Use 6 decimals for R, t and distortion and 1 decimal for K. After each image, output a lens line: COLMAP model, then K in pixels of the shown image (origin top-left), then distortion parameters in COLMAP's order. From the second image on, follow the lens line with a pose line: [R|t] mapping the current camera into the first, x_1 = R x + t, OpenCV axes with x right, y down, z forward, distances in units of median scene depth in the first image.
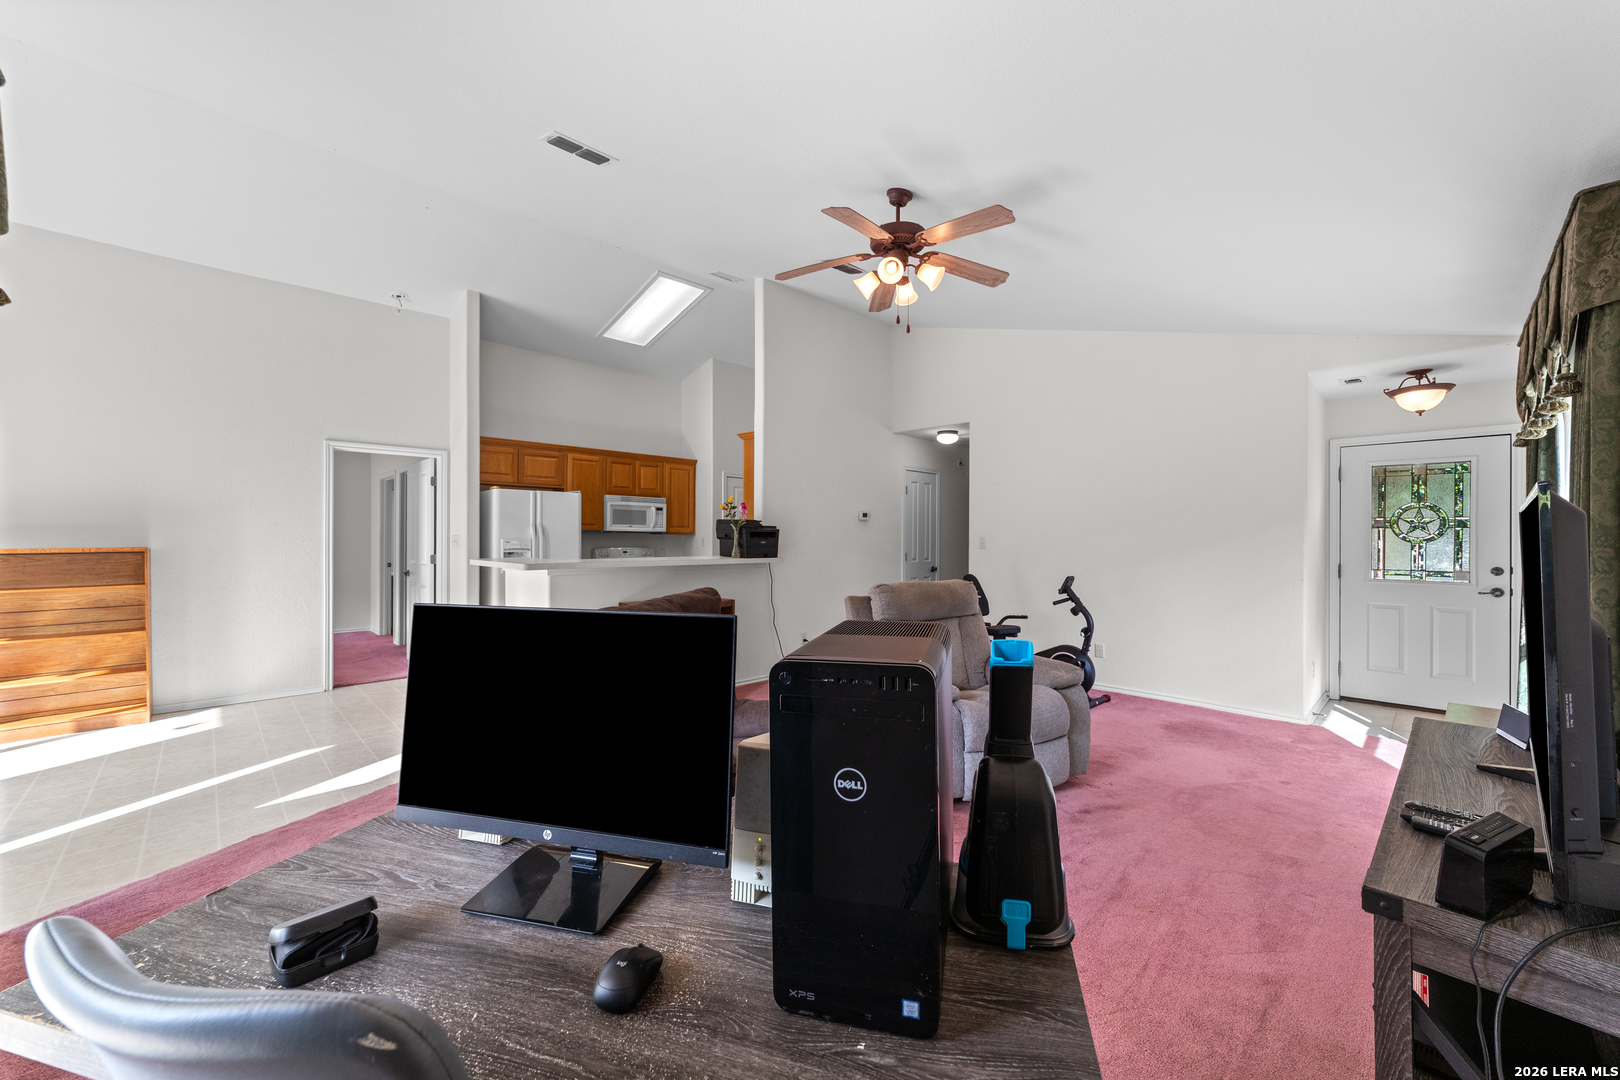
lens RADIAL K [[623.5, 0, 806.4], [0, 623.5, 534.7], [0, 0, 1]] dist [-0.014578, 0.006462]
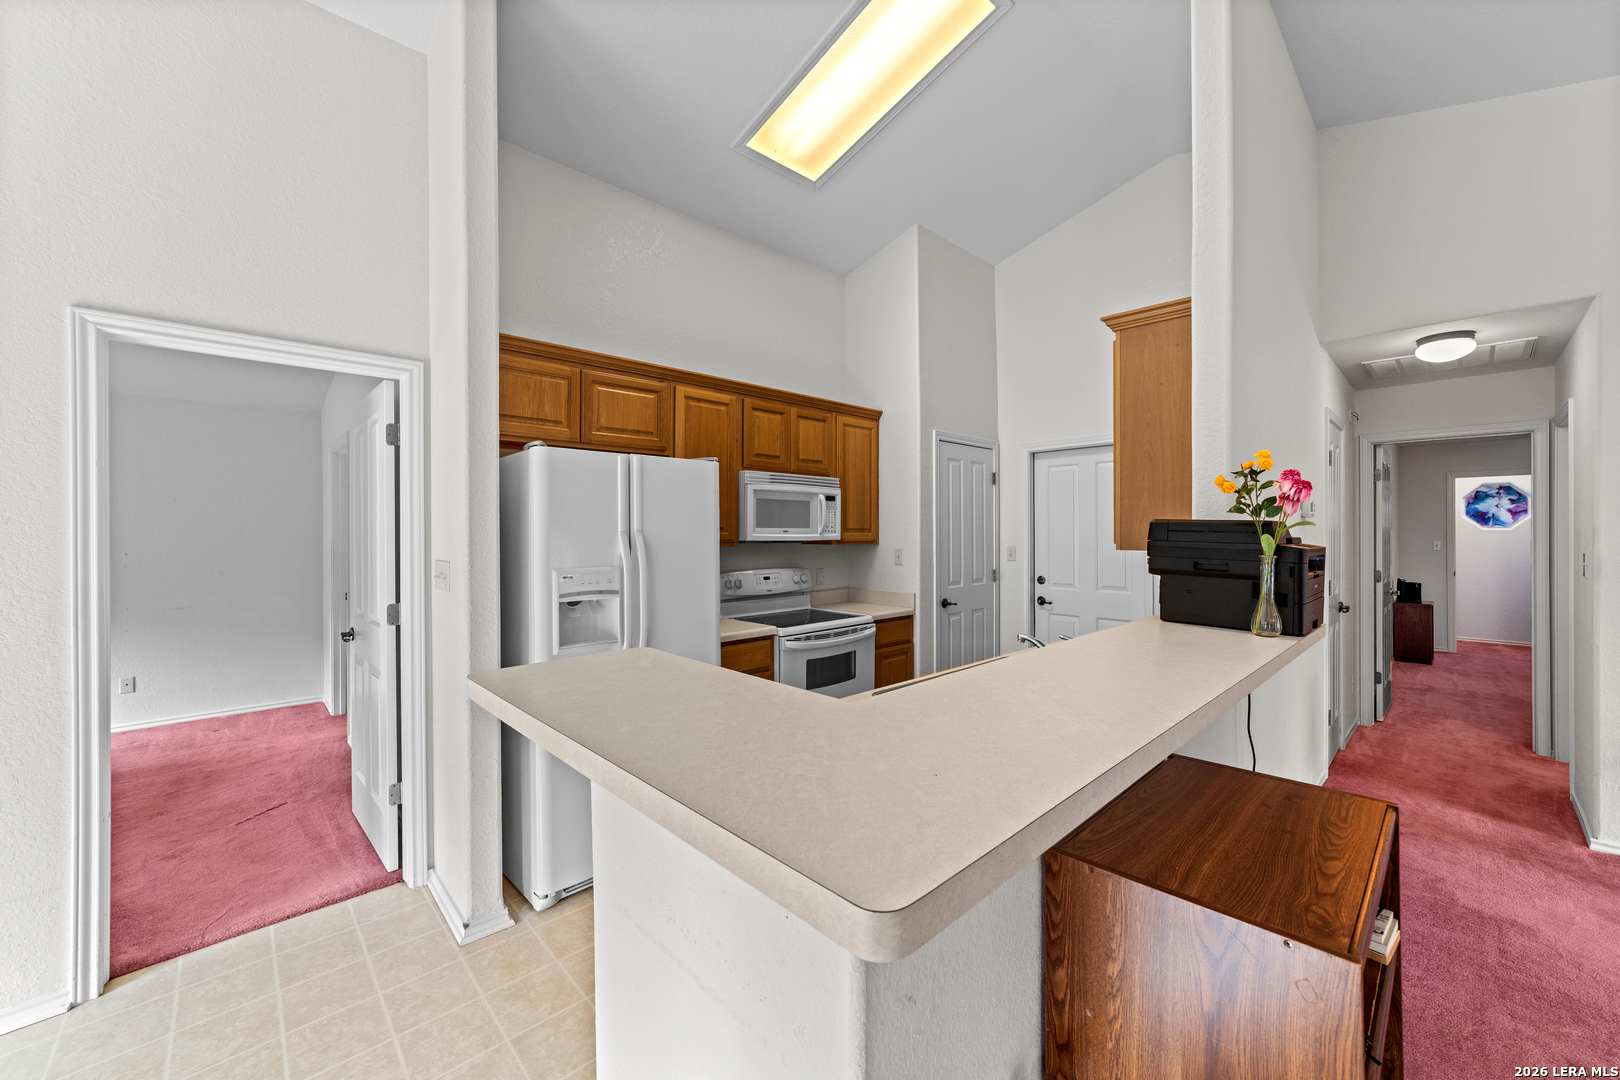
lens RADIAL K [[623.5, 0, 812.9], [0, 623.5, 530.2], [0, 0, 1]] dist [-0.014578, 0.006462]
pose [[0.999902, -0.005886, -0.012704, -0.293267], [0.005927, 0.999977, 0.003189, -0.018080], [0.012685, -0.003264, 0.999914, 0.553089]]
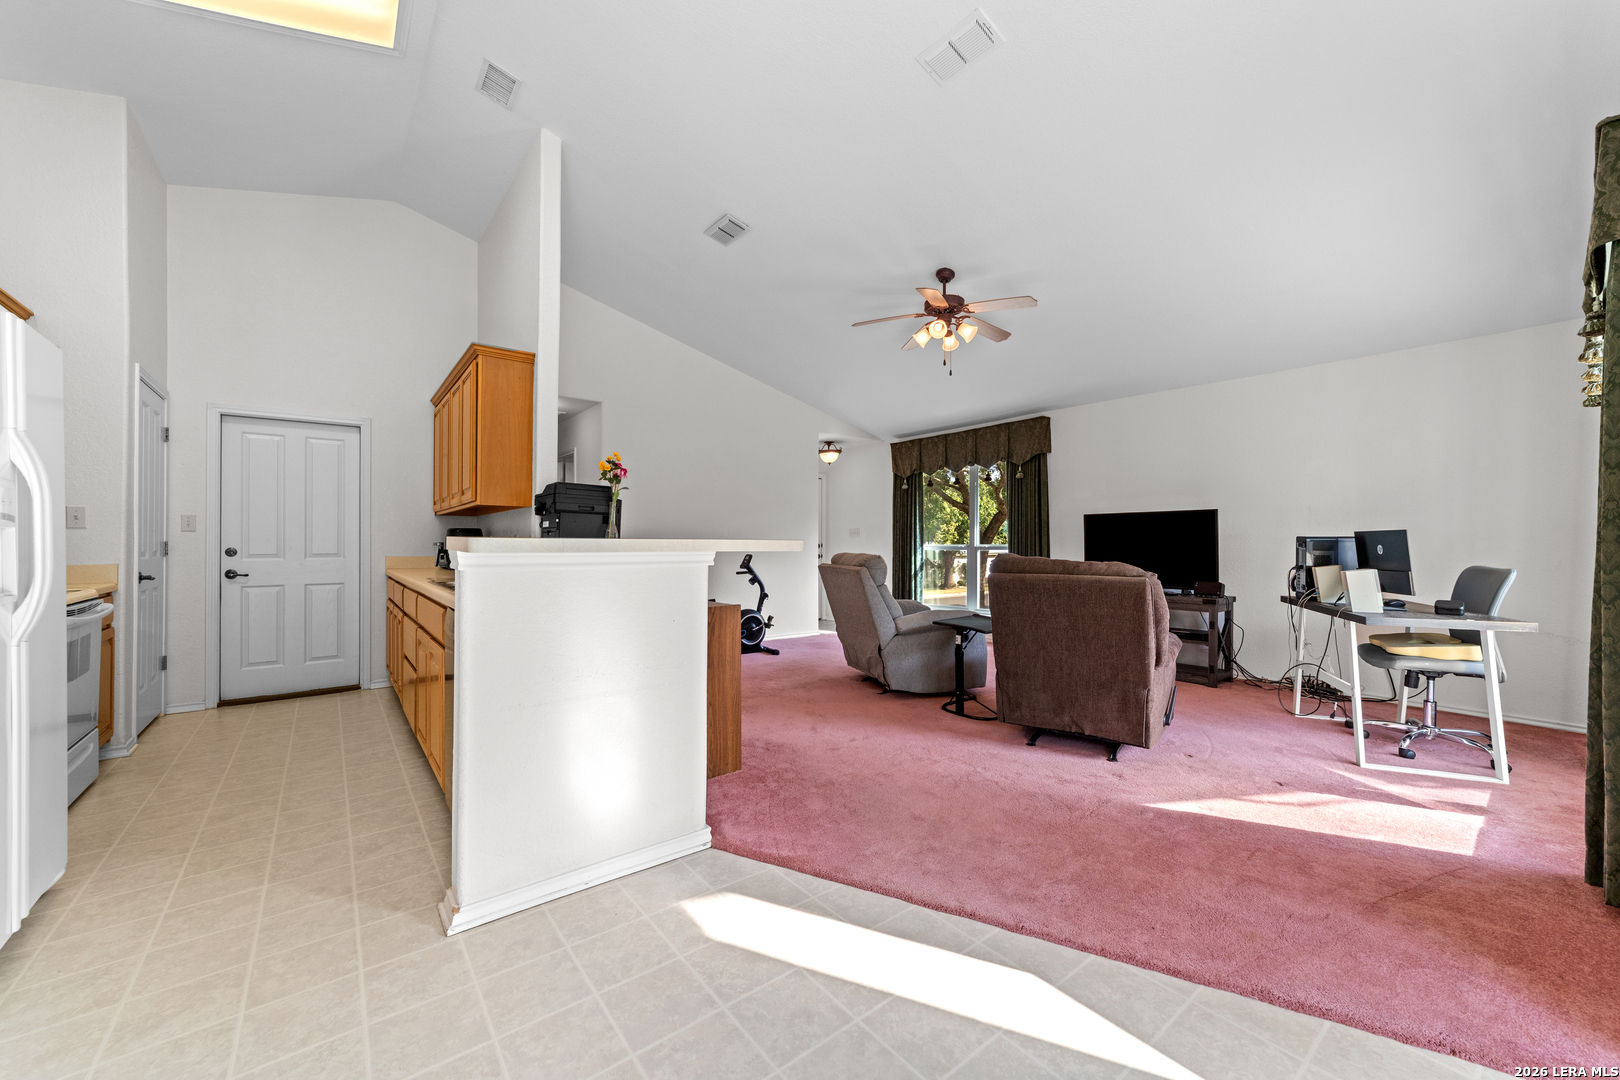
lens RADIAL K [[623.5, 0, 811.4], [0, 623.5, 538.9], [0, 0, 1]] dist [-0.014578, 0.006462]
pose [[0.099858, 0.003437, 0.994996, -0.657220], [-0.004358, 0.999986, -0.003017, 0.030560], [-0.994992, -0.004035, 0.099871, 0.588207]]
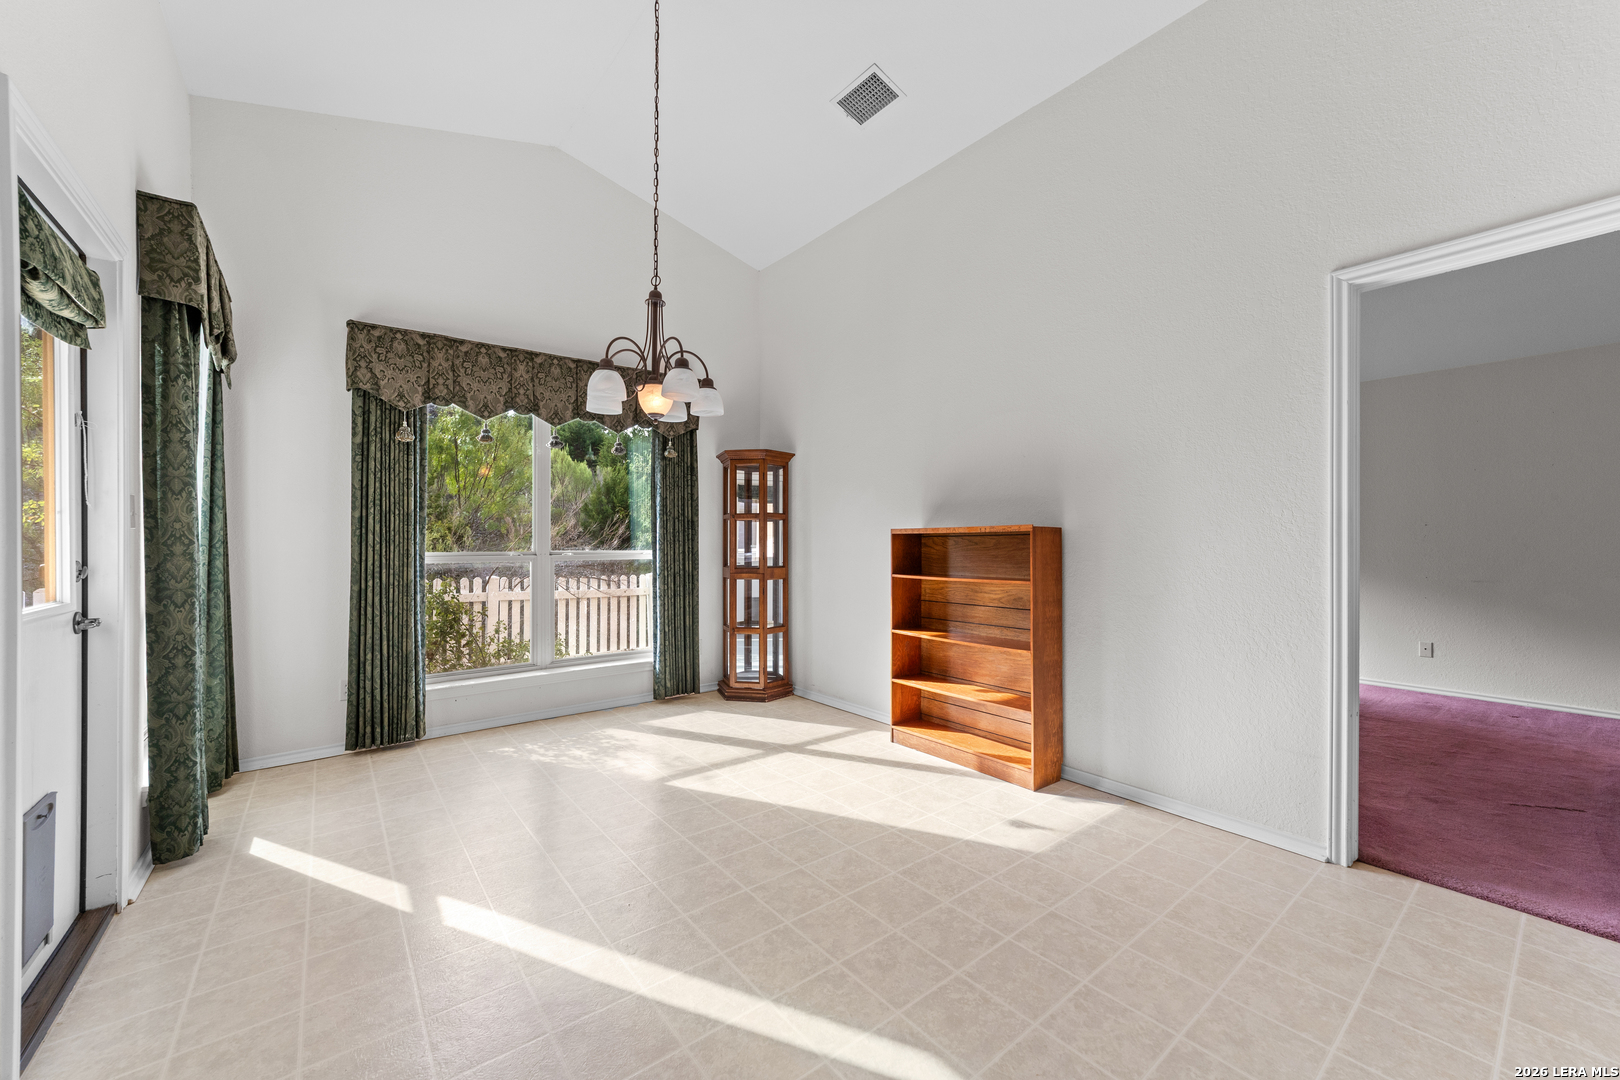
lens RADIAL K [[623.5, 0, 801.5], [0, 623.5, 543.4], [0, 0, 1]] dist [-0.014578, 0.006462]
pose [[-0.107194, -0.000761, -0.994238, -0.270727], [0.003634, 0.999993, -0.001157, 0.028676], [0.994231, -0.003737, -0.107190, 0.587011]]
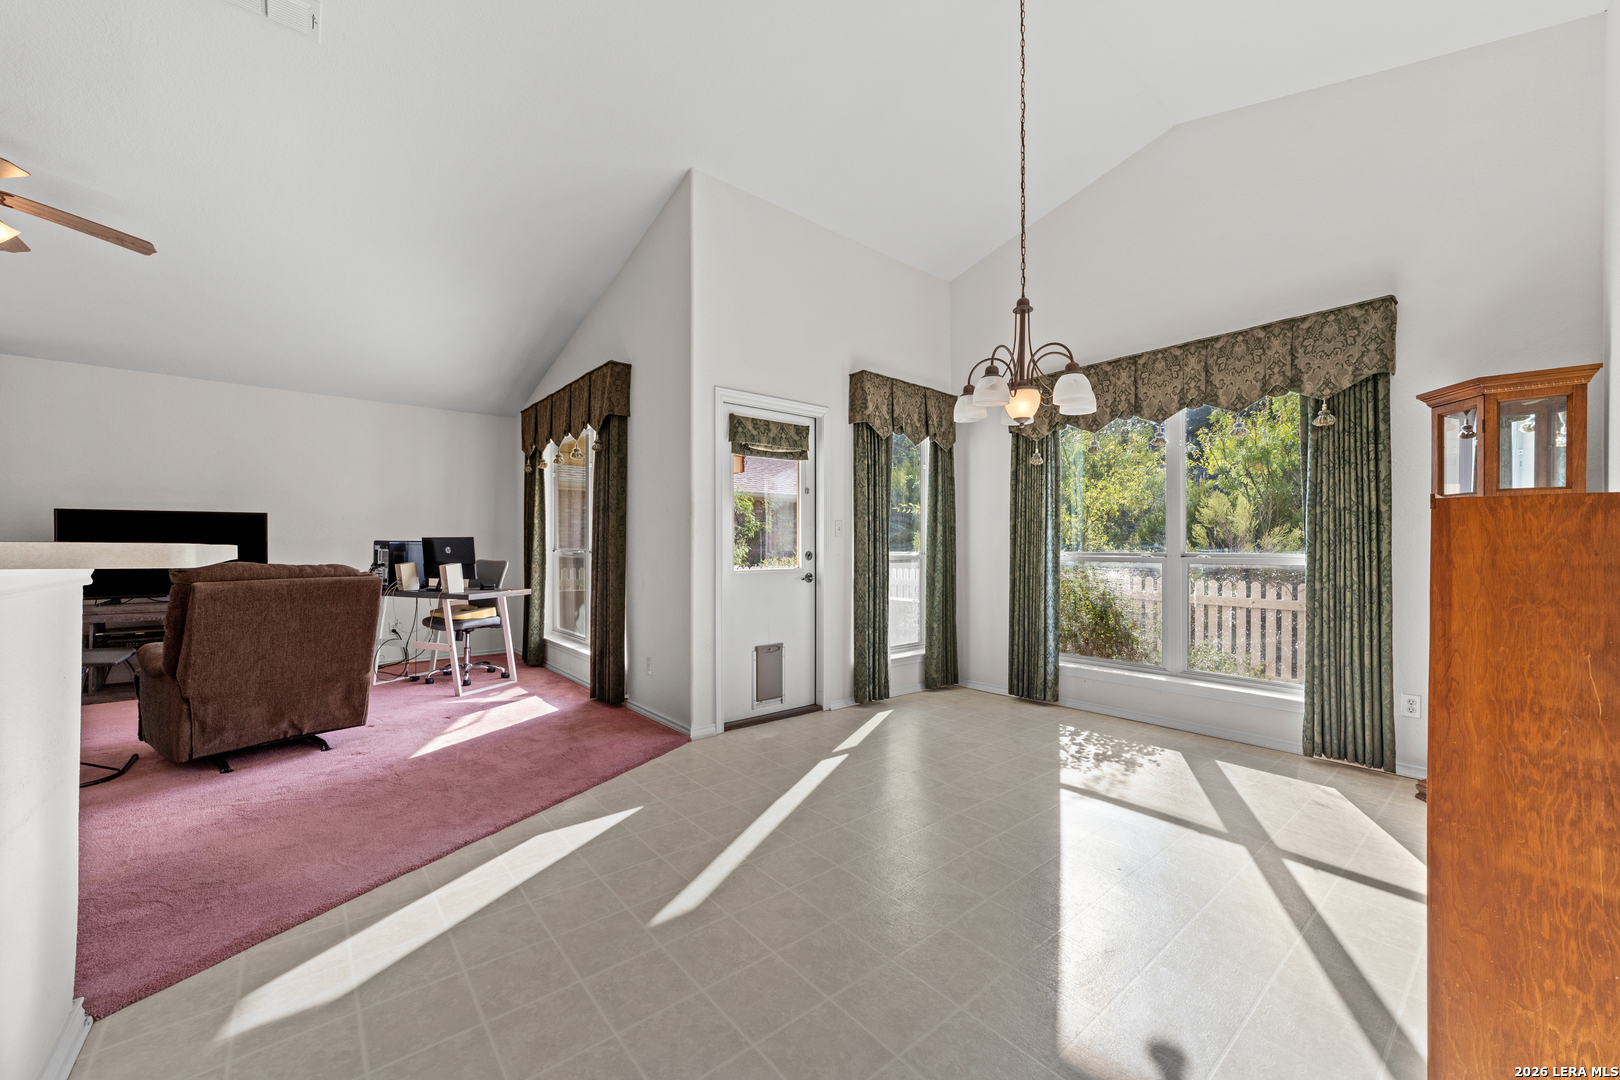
lens RADIAL K [[623.5, 0, 807.1], [0, 623.5, 551.8], [0, 0, 1]] dist [-0.014578, 0.006462]
pose [[-0.998009, -0.003712, 0.062958, -0.578209], [-0.003232, 0.999965, 0.007718, 0.030520], [-0.062984, 0.007499, -0.997986, 0.911057]]
